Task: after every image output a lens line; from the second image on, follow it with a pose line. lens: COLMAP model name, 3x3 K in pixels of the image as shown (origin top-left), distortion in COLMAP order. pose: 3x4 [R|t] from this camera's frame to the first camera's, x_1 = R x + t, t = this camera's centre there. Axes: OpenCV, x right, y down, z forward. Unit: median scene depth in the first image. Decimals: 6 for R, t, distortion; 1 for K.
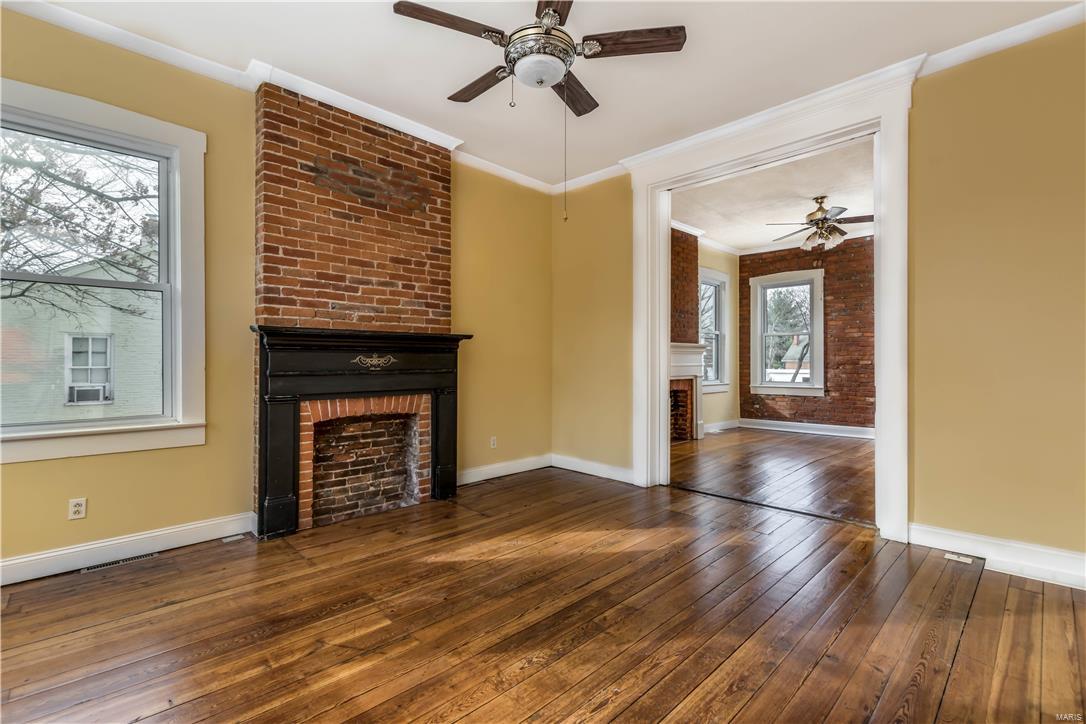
lens RADIAL K [[497.3, 0, 535.4], [0, 497.3, 361.4], [0, 0, 1]] dist [0.003425, -0.002682]
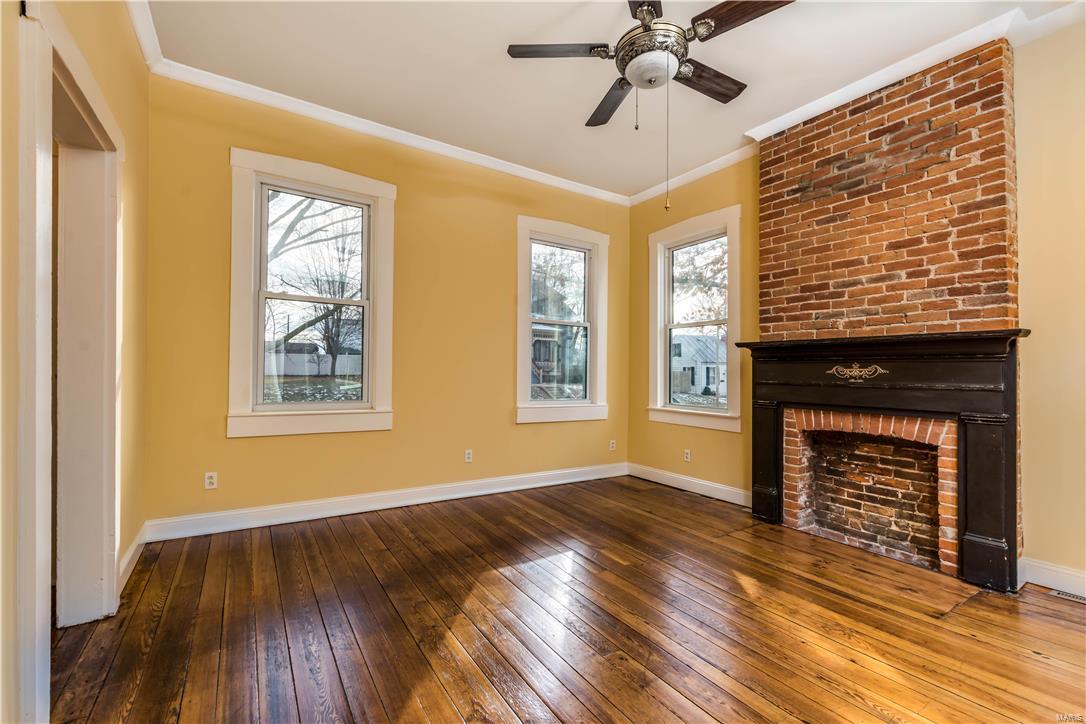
lens RADIAL K [[497.3, 0, 536.4], [0, 497.3, 366.3], [0, 0, 1]] dist [0.003425, -0.002682]
pose [[-0.244071, -0.007227, -0.969730, 0.642615], [-0.008175, 0.999952, -0.005395, -0.001491], [0.969723, 0.006611, -0.244119, 0.651639]]
